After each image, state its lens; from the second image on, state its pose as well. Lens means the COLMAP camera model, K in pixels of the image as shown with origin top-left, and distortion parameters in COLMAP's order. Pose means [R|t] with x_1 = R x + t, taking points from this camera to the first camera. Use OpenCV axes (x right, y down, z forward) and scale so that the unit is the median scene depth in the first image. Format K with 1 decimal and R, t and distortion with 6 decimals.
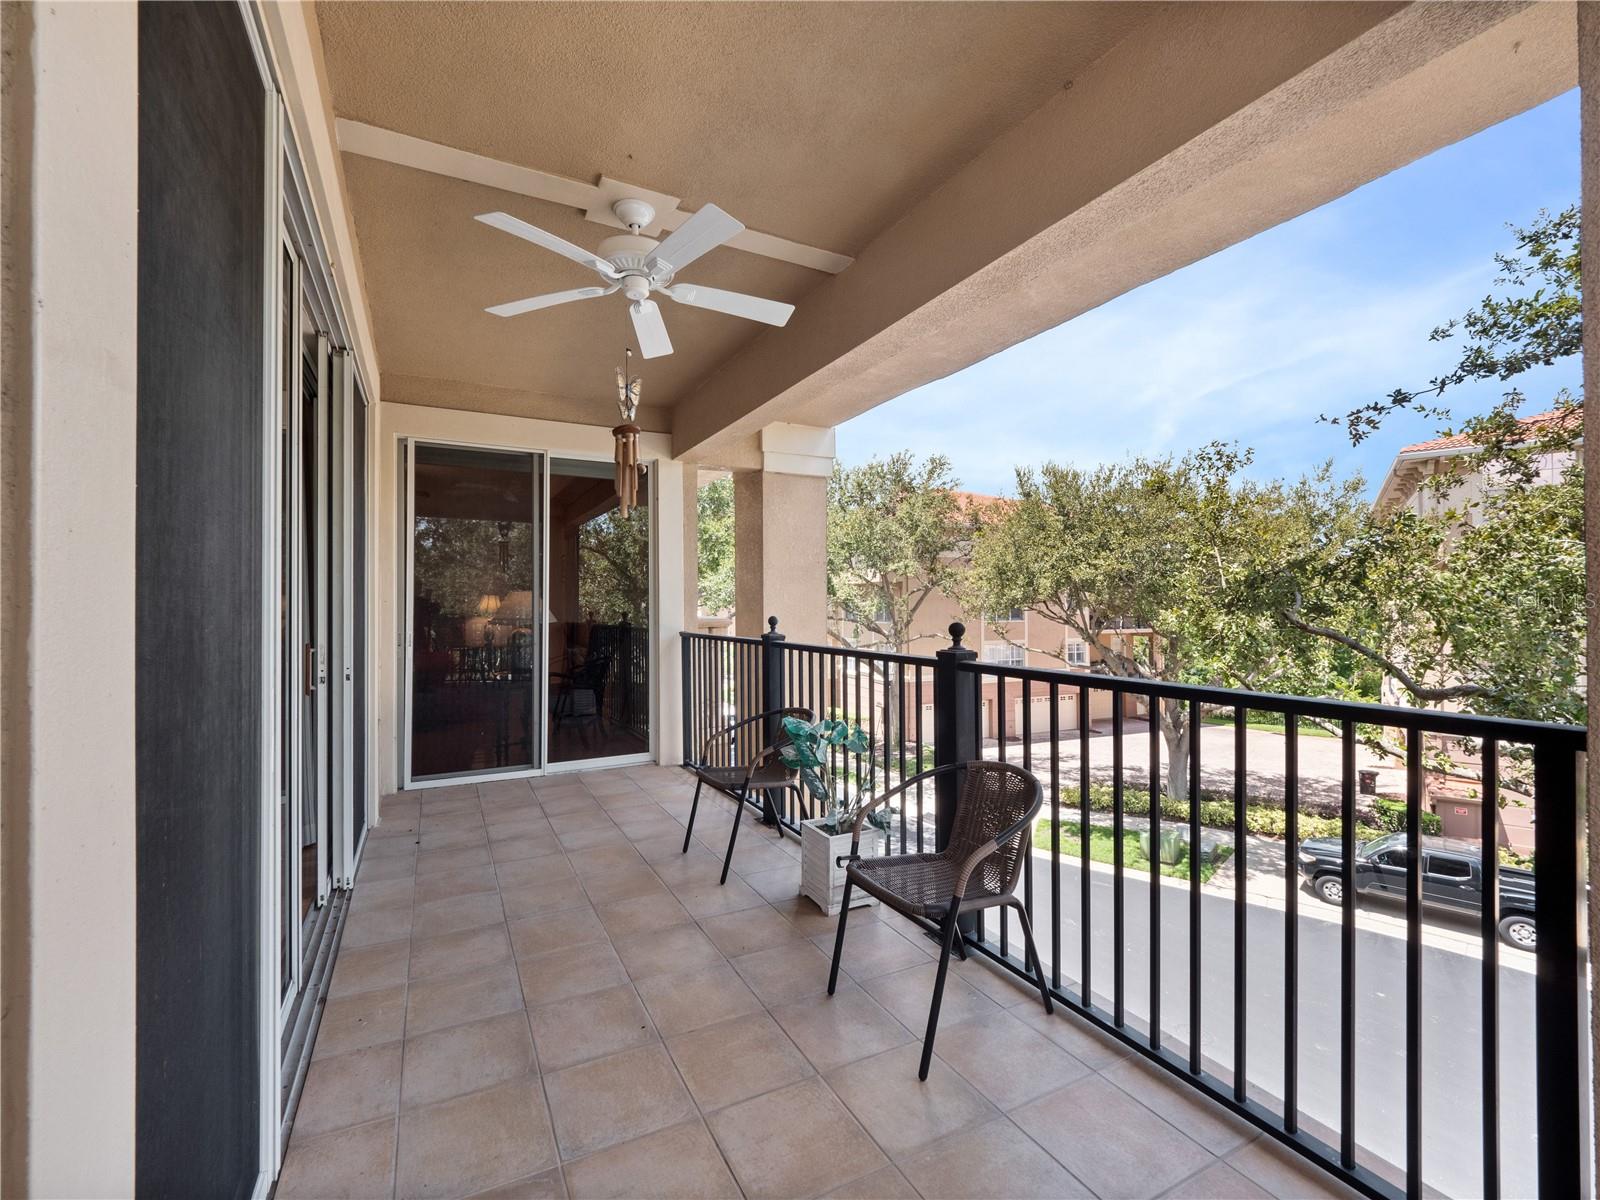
lens RADIAL K [[684.8, 0, 791.2], [0, 684.8, 605.4], [0, 0, 1]] dist [0.005982, -0.005944]
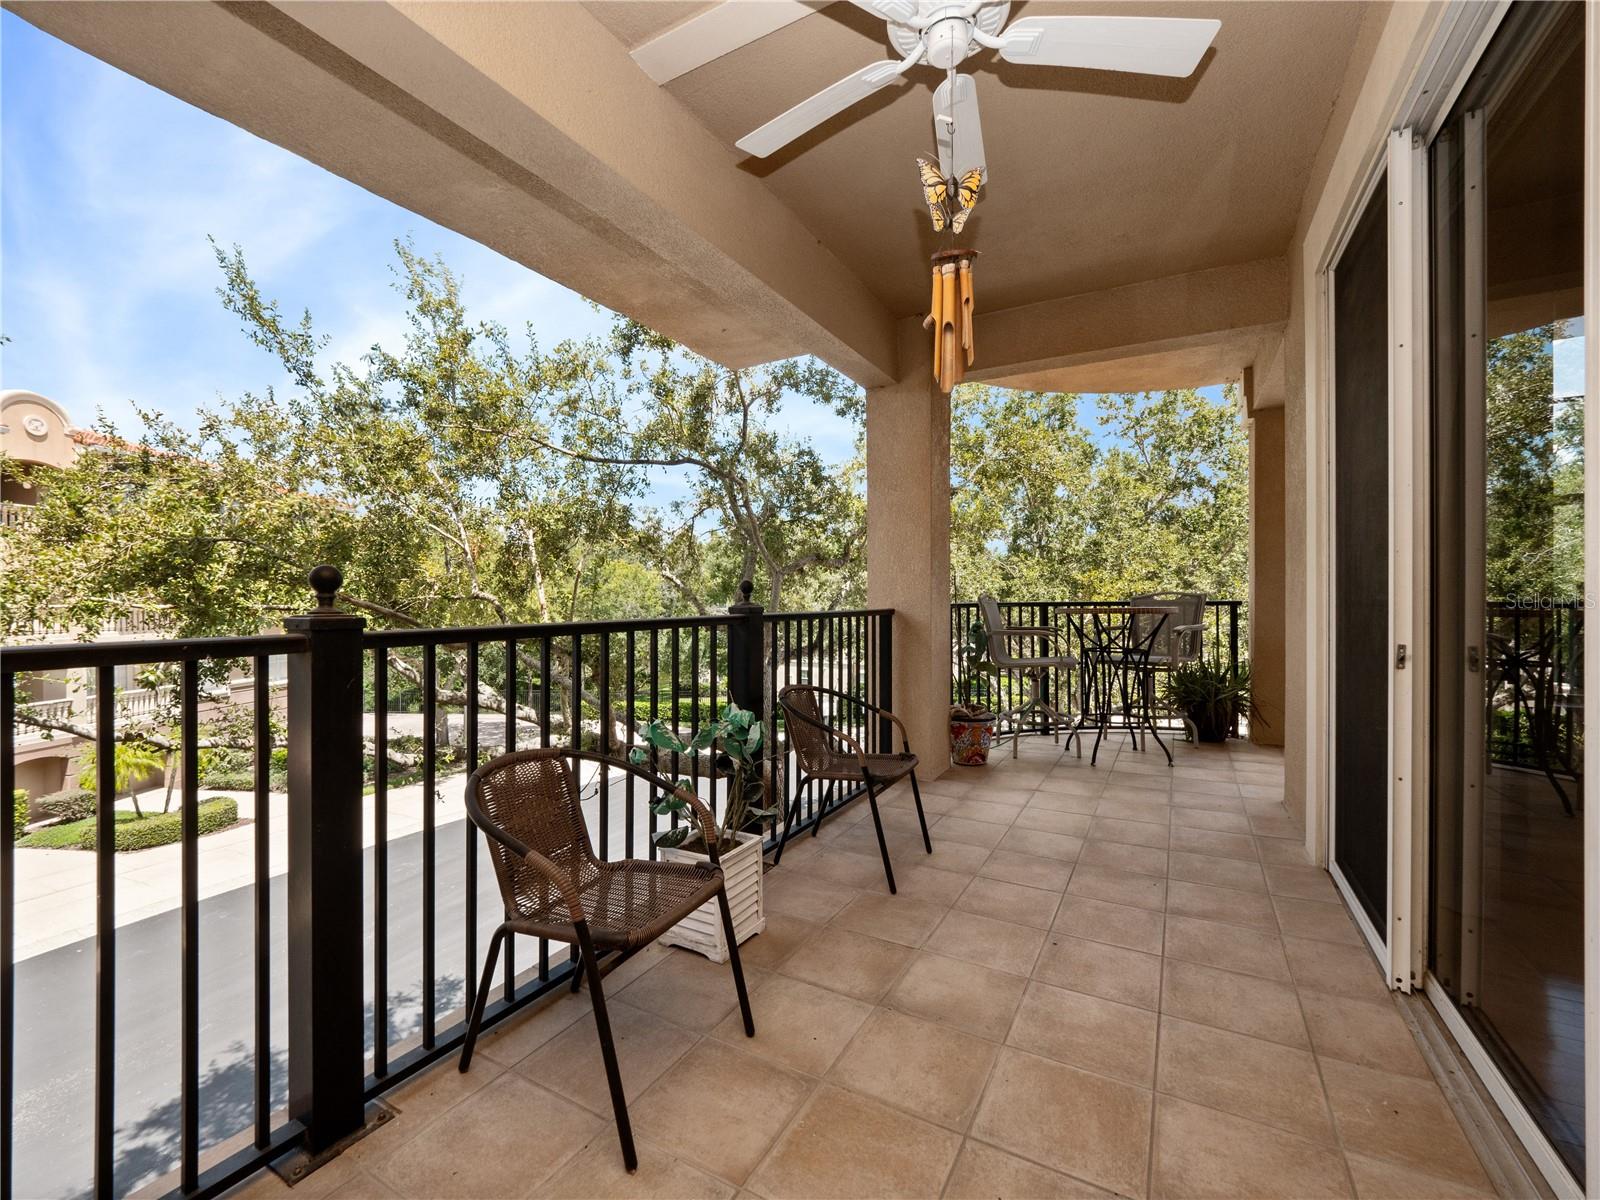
lens RADIAL K [[684.8, 0, 790.4], [0, 684.8, 602.7], [0, 0, 1]] dist [0.005982, -0.005944]
pose [[-0.541337, 0.006738, 0.840778, -0.726330], [-0.002157, 0.999953, -0.009403, 0.071323], [-0.840803, -0.006903, -0.541298, 1.563945]]
